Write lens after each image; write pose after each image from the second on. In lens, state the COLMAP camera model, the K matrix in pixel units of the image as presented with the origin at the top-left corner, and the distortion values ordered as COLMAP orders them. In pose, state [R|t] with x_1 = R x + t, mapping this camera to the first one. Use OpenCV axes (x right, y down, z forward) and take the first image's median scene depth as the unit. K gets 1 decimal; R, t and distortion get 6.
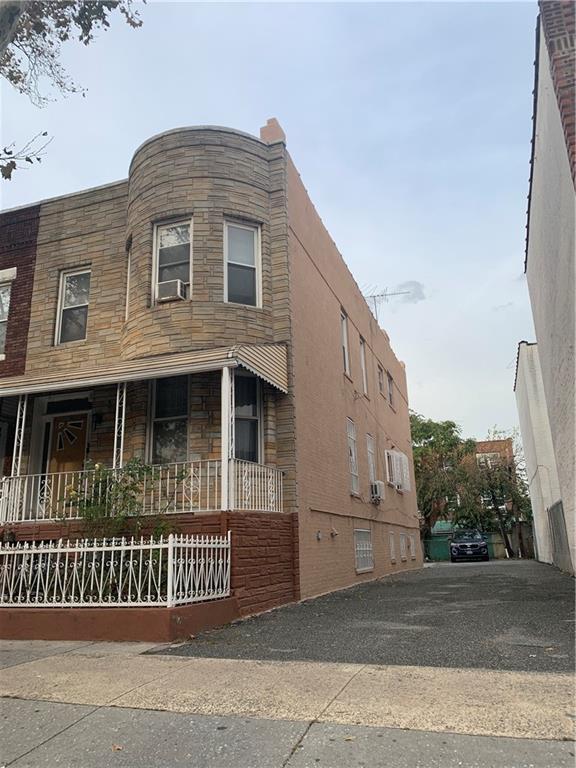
lens RADIAL K [[587.6, 0, 290.2], [0, 587.6, 379.6], [0, 0, 1]] dist [0.003208, 0.005681]
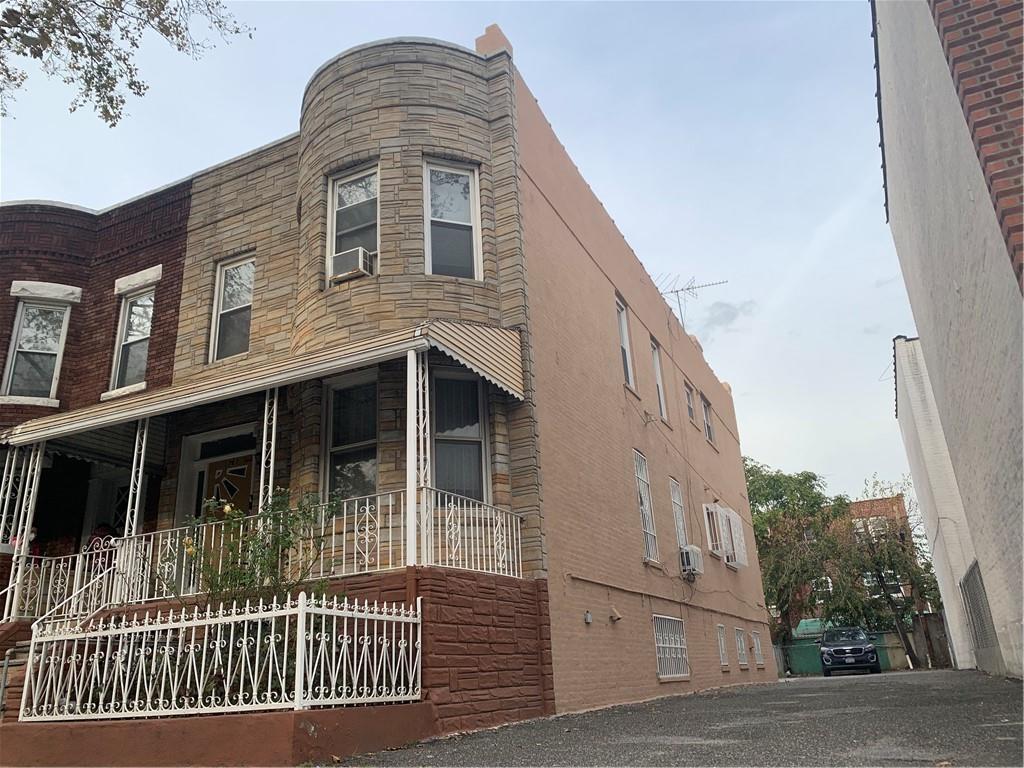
lens RADIAL K [[783.4, 0, 510.2], [0, 783.4, 386.6], [0, 0, 1]] dist [0.003208, 0.005681]
pose [[0.993200, -0.060391, -0.099532, 0.063767], [0.053116, 0.995829, -0.074191, 0.066847], [0.103598, 0.068399, 0.992265, 0.101224]]
